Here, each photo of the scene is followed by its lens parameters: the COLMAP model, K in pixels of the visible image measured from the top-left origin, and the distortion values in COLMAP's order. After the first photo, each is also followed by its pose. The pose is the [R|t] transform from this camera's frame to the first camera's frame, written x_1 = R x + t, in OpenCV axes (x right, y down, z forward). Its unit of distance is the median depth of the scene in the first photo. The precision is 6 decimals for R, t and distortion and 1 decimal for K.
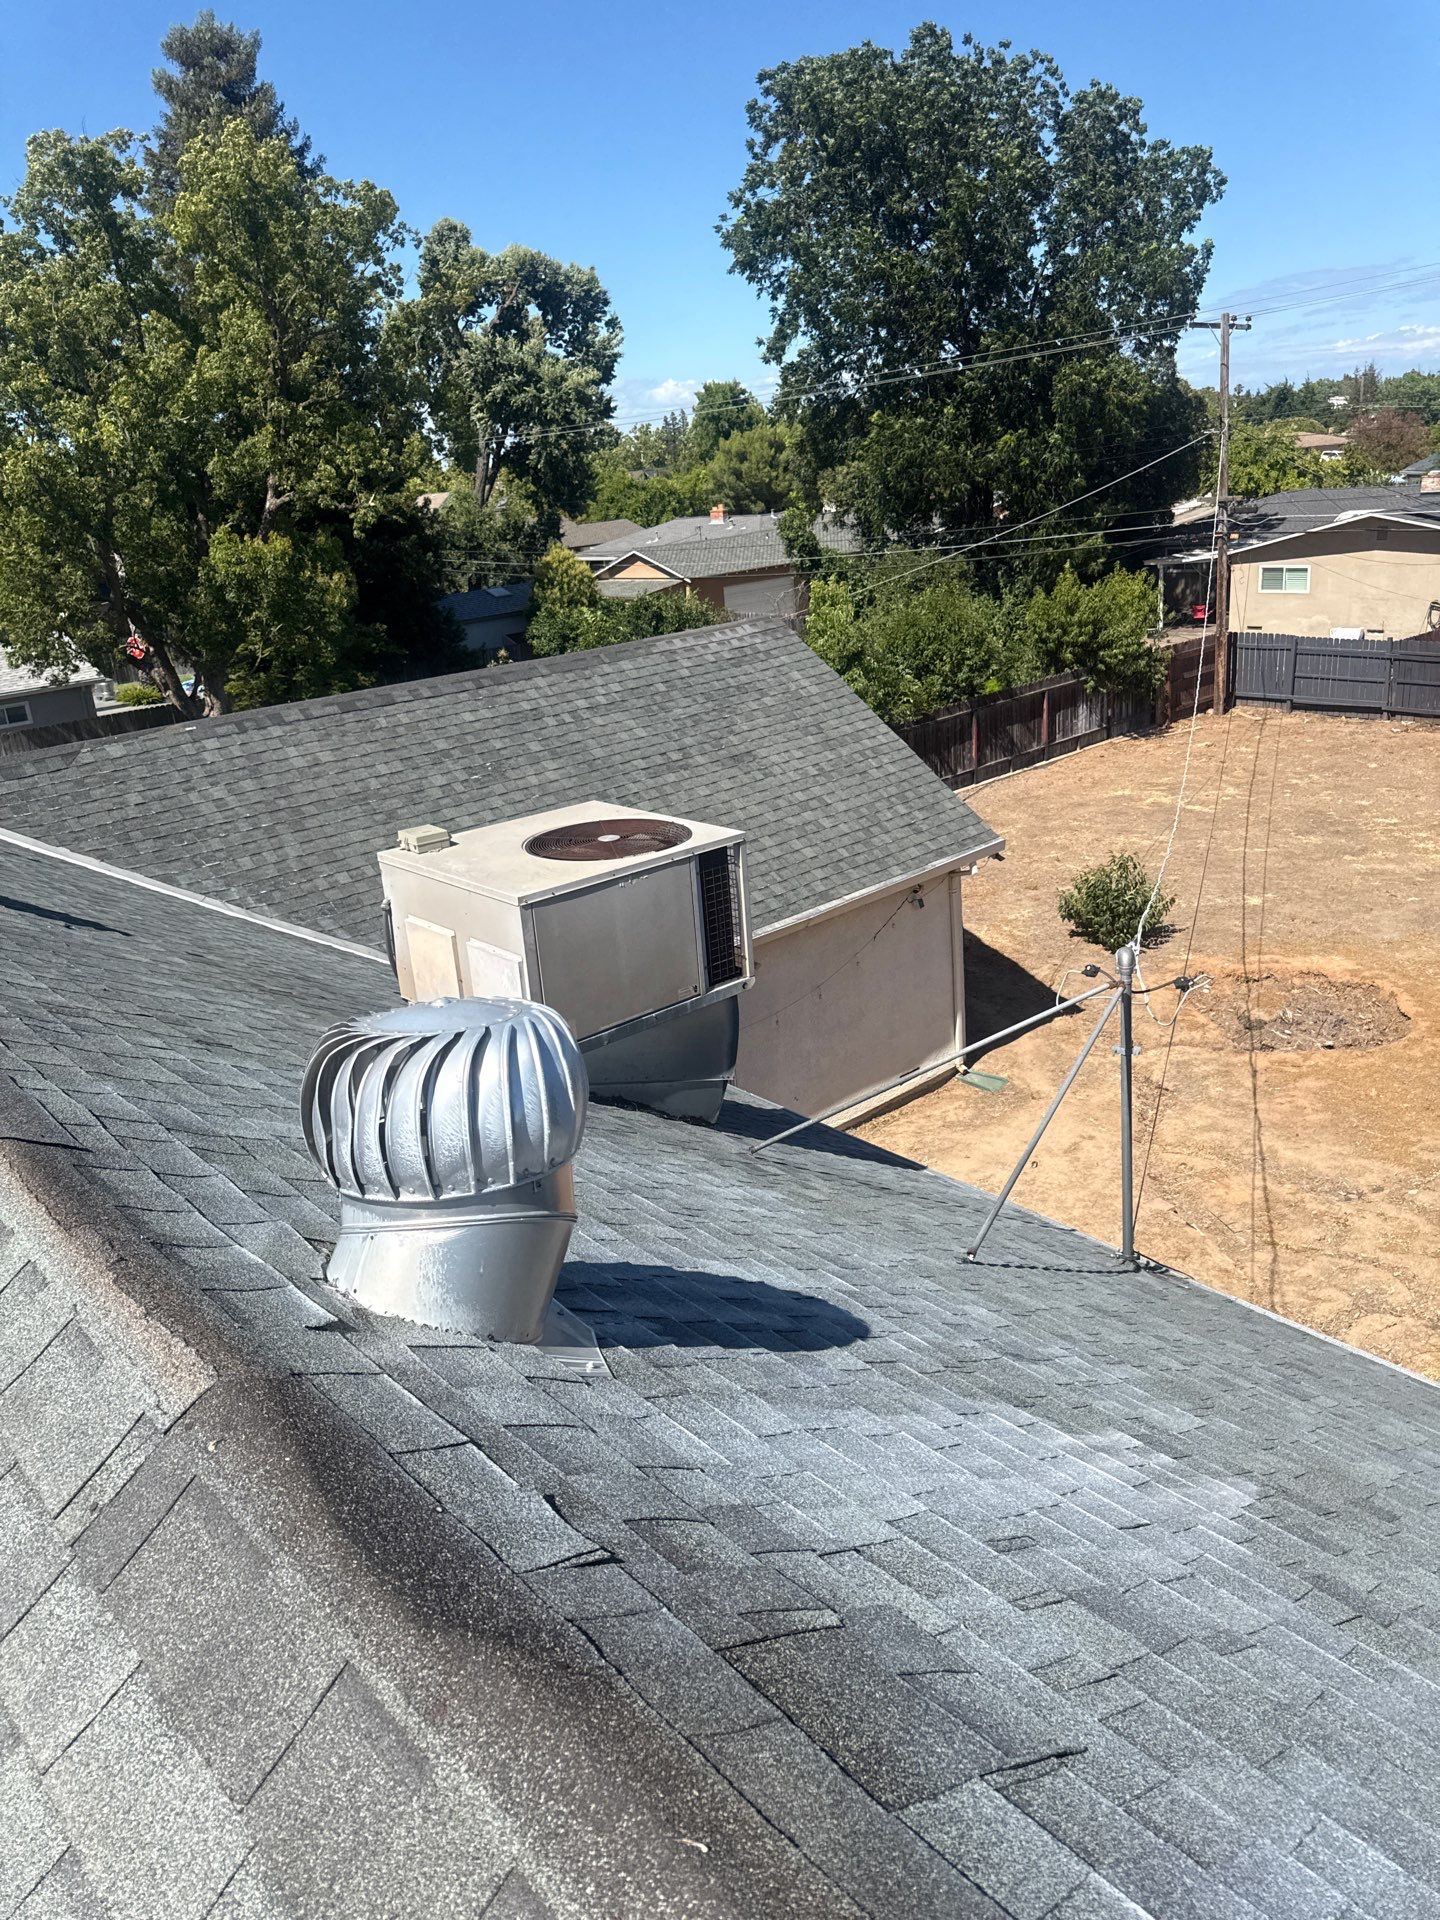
lens RADIAL K [[1326.5, 0, 720.0], [0, 1326.5, 960.0], [0, 0, 1]] dist [-0.000380, -0.036109]
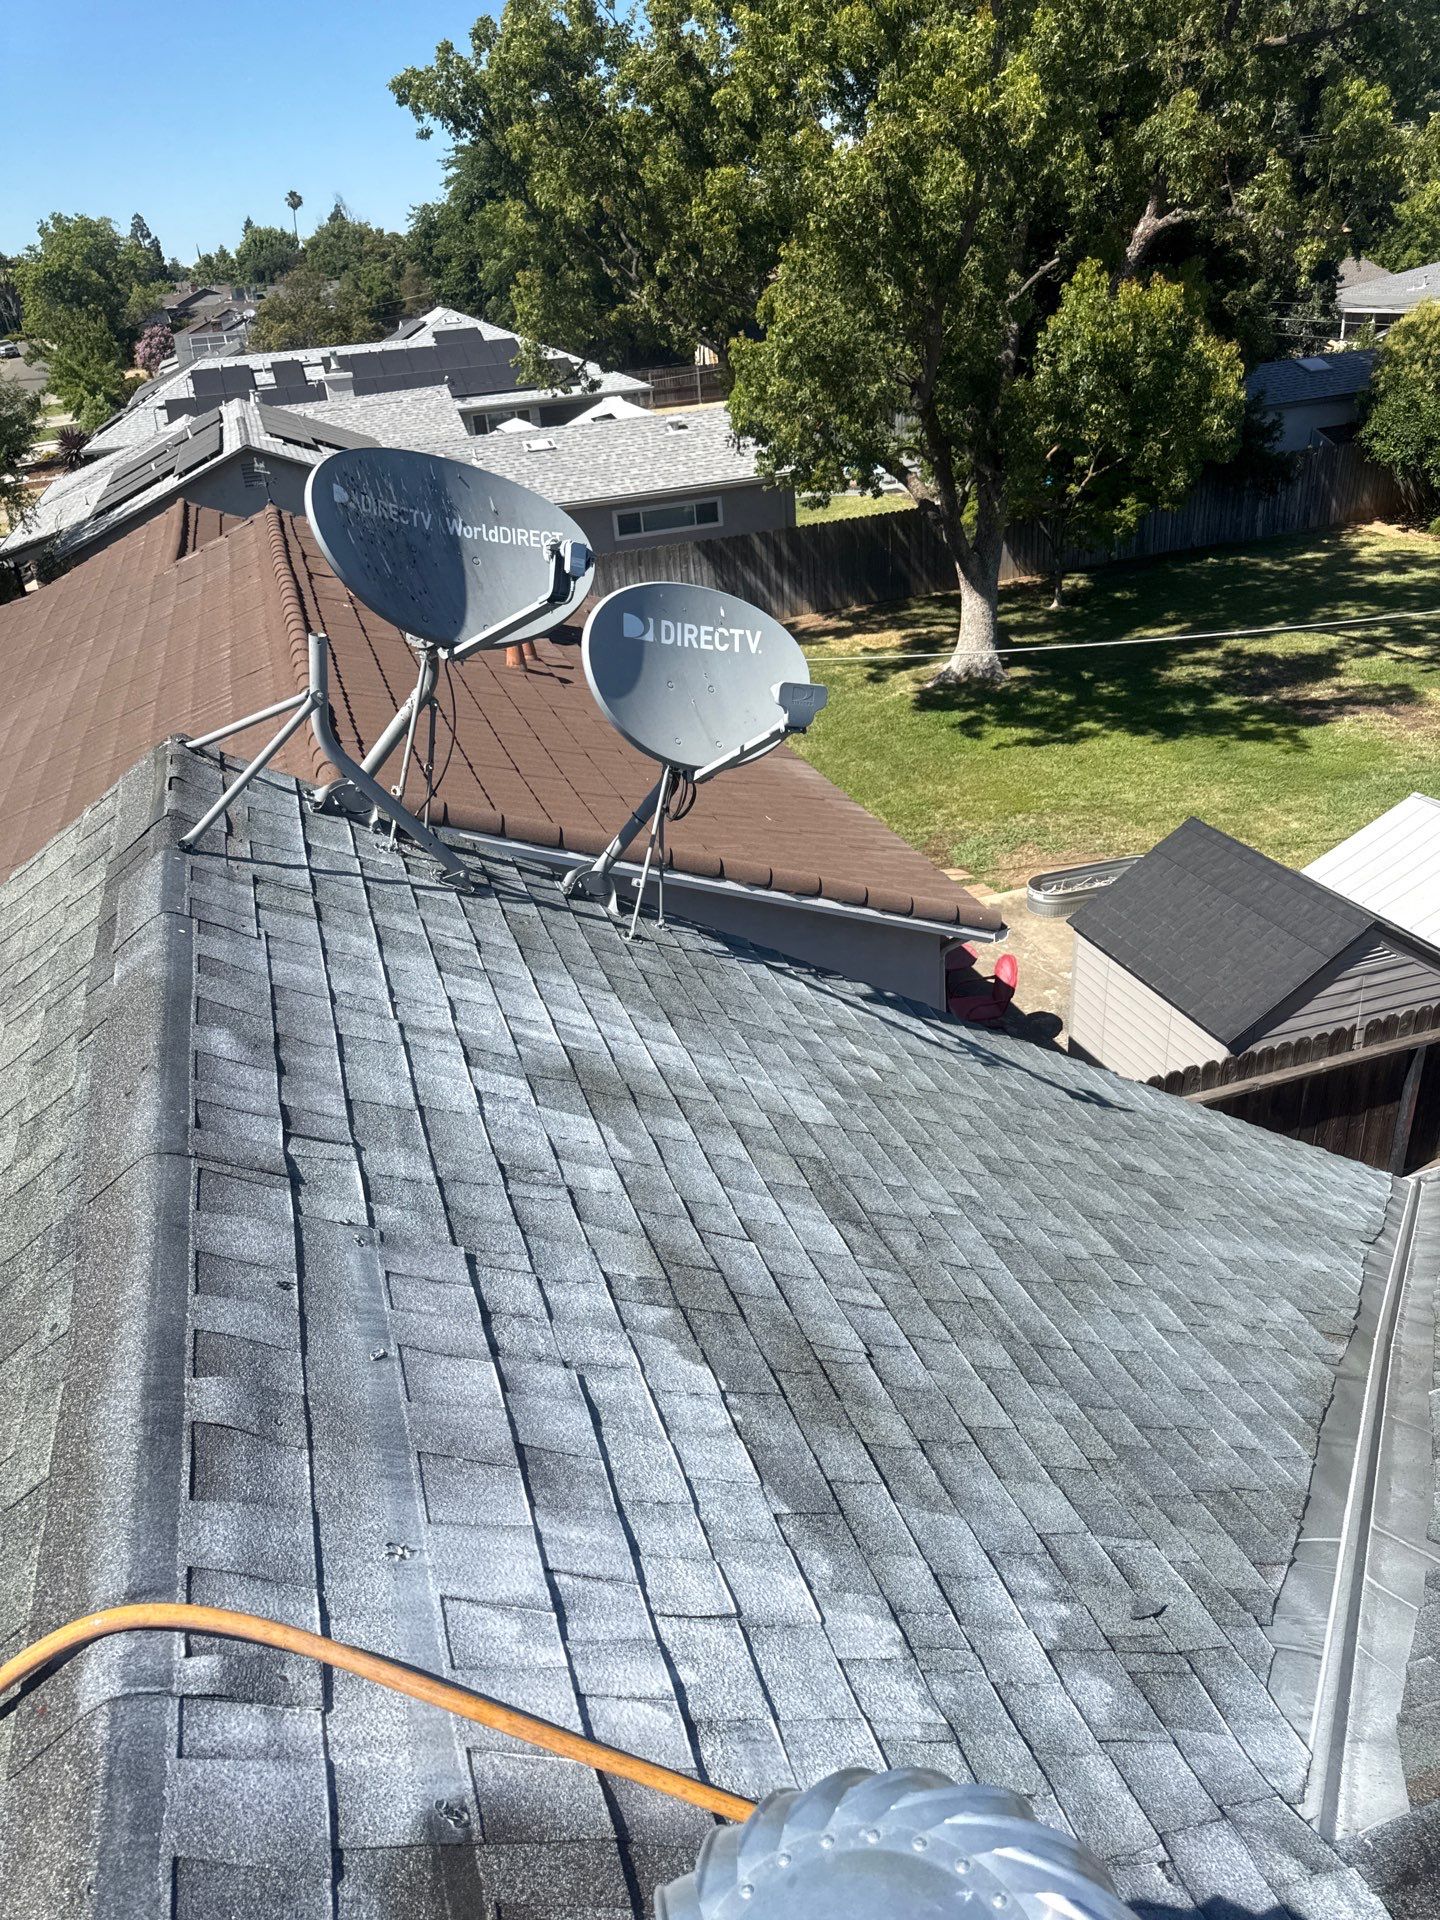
lens RADIAL K [[1359.5, 0, 719.3], [0, 1359.5, 1027.9], [0, 0, 1]] dist [-0.000573, -0.018436]
pose [[0.918470, 0.202927, -0.339462, -0.233494], [-0.130178, 0.965619, 0.225020, -0.090331], [0.373453, -0.162484, 0.913308, 0.257690]]
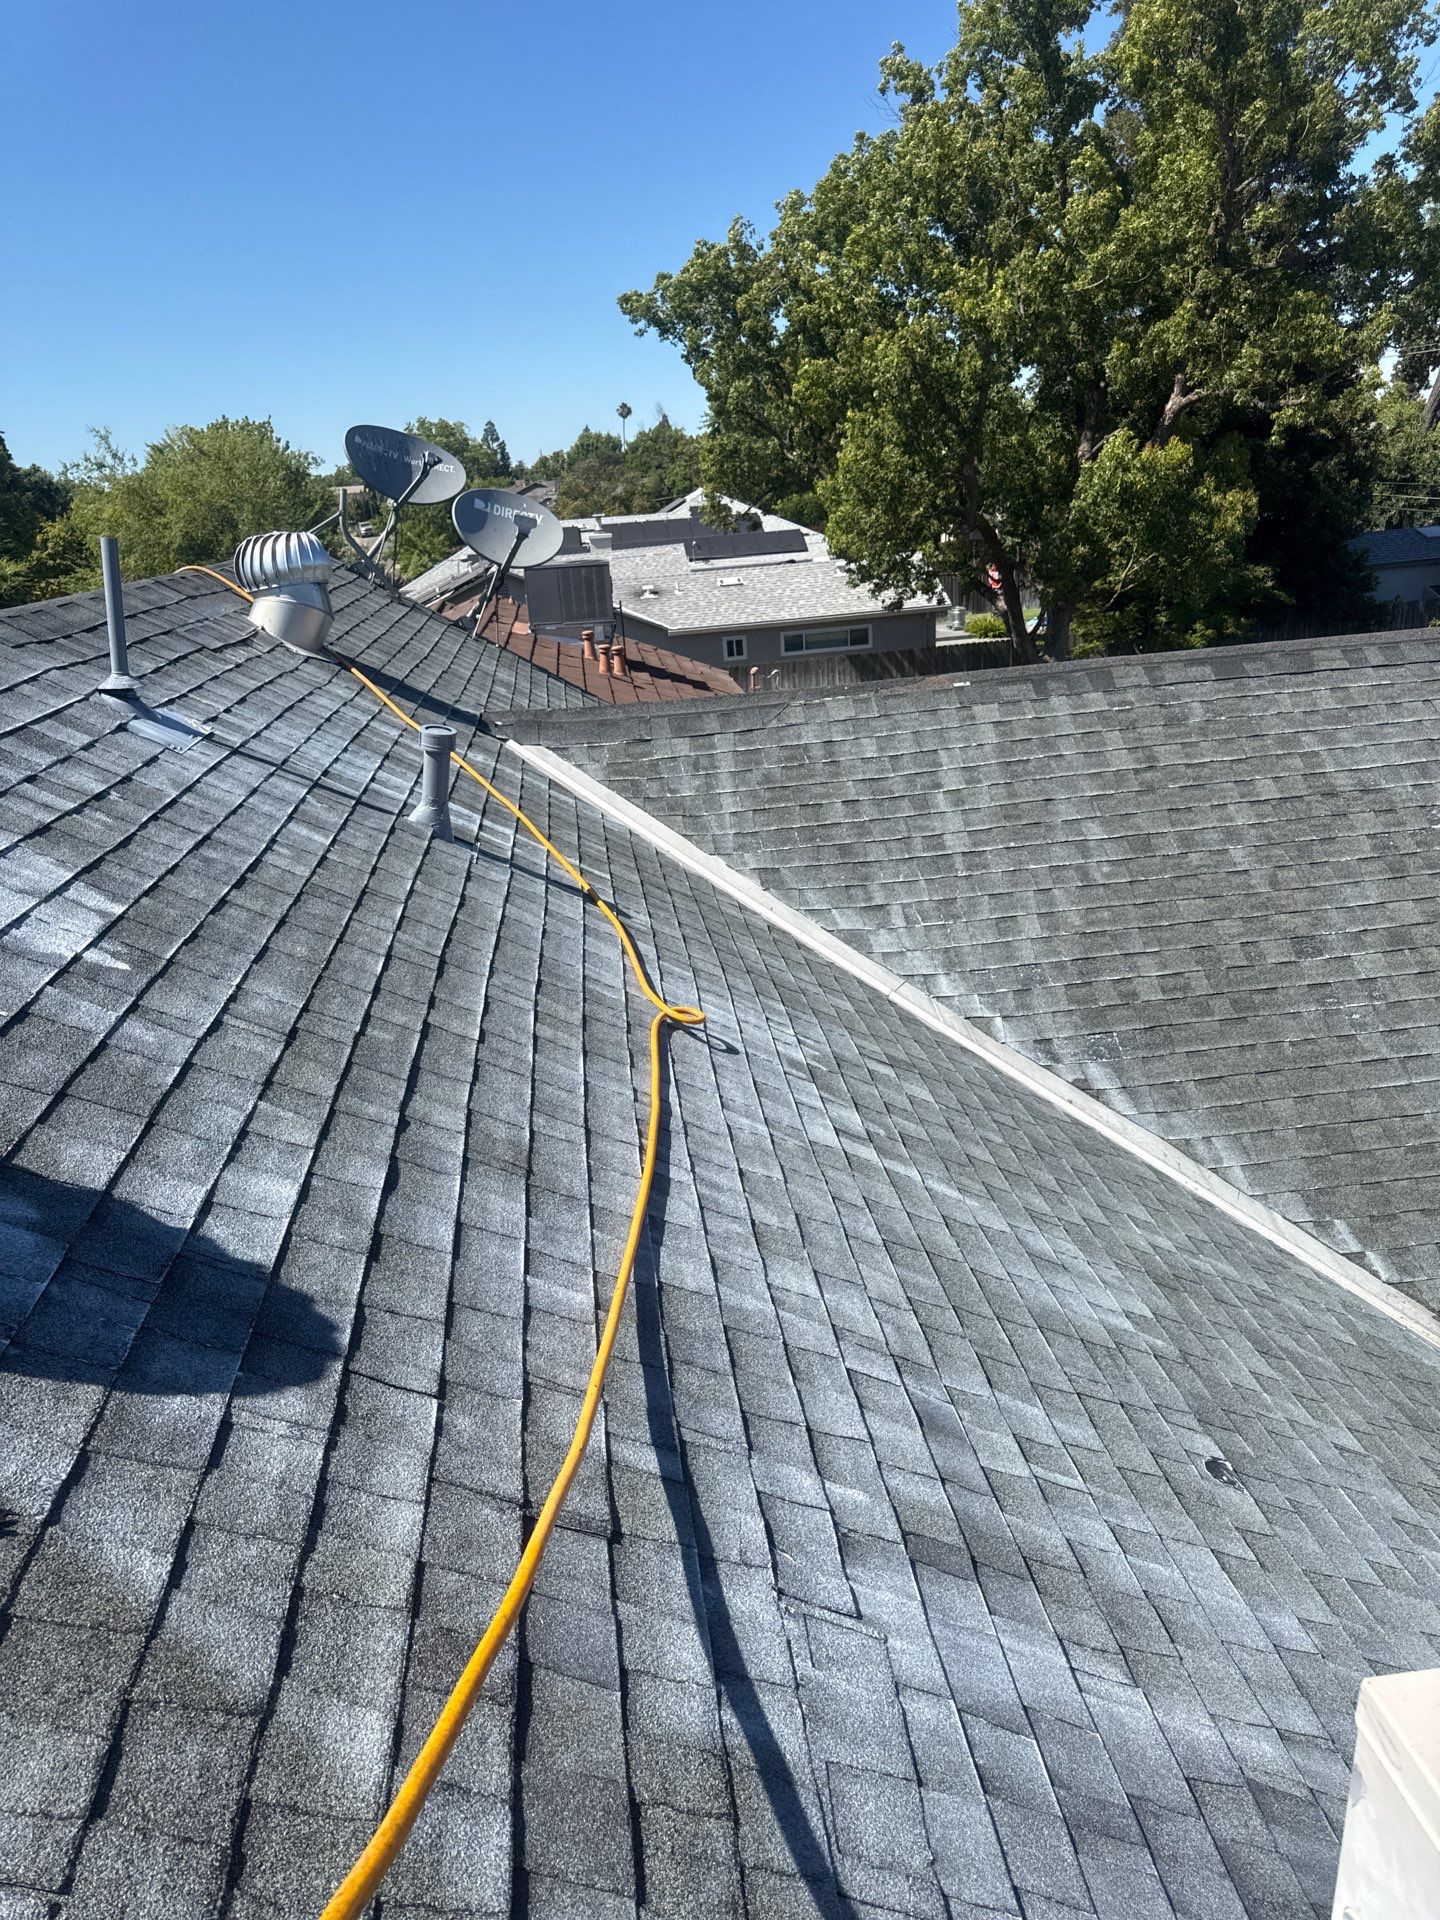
lens RADIAL K [[1341.7, 0, 713.0], [0, 1341.7, 1010.6], [0, 0, 1]] dist [0.102296, -0.209171]
pose [[0.818008, 0.228185, -0.528011, -0.042589], [-0.191047, 0.973617, 0.124783, -0.028037], [0.542554, -0.001199, 0.840020, 0.136925]]
